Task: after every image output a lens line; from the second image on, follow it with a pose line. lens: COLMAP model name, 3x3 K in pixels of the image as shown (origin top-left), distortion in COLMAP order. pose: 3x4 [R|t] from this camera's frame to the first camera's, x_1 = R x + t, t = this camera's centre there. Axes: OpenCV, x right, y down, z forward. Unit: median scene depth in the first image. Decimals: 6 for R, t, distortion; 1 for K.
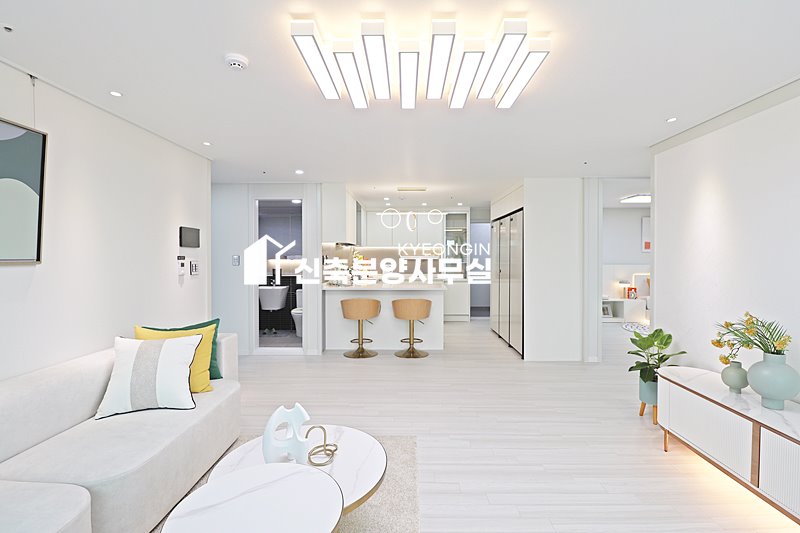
lens RADIAL K [[372.1, 0, 401.8], [0, 372.1, 257.1], [0, 0, 1]] dist [-0.005578, -0.007846]
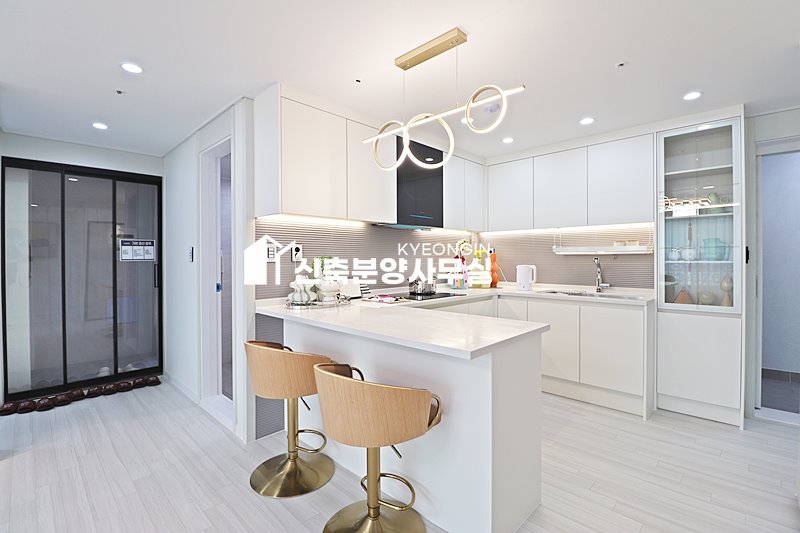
lens RADIAL K [[372.1, 0, 398.5], [0, 372.1, 262.1], [0, 0, 1]] dist [-0.005578, -0.007846]
pose [[0.738940, 0.001486, -0.673769, 0.257602], [-0.000127, 0.999998, 0.002066, 0.021063], [0.673771, -0.001441, 0.738939, 0.765904]]
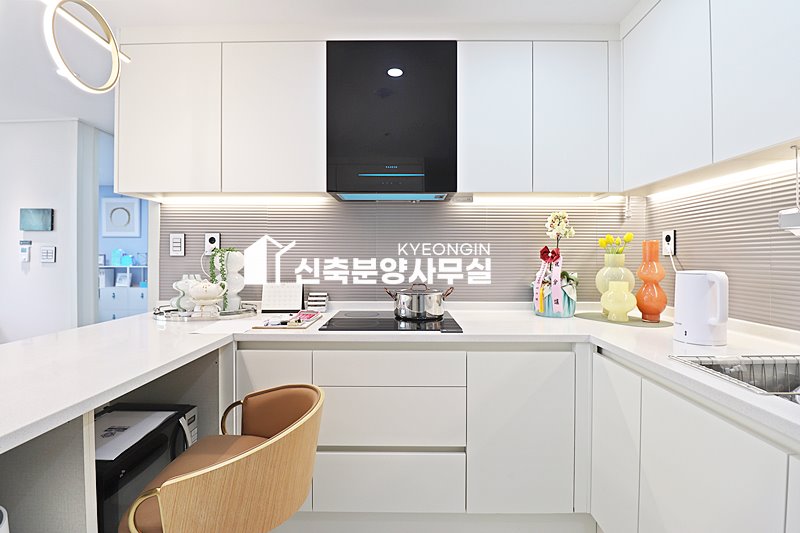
lens RADIAL K [[372.1, 0, 403.5], [0, 372.1, 263.7], [0, 0, 1]] dist [-0.005578, -0.007846]
pose [[0.003251, 0.006296, -0.999975, 0.193805], [-0.009922, 0.999931, 0.006264, 0.025361], [0.999945, 0.009901, 0.003313, 1.285326]]
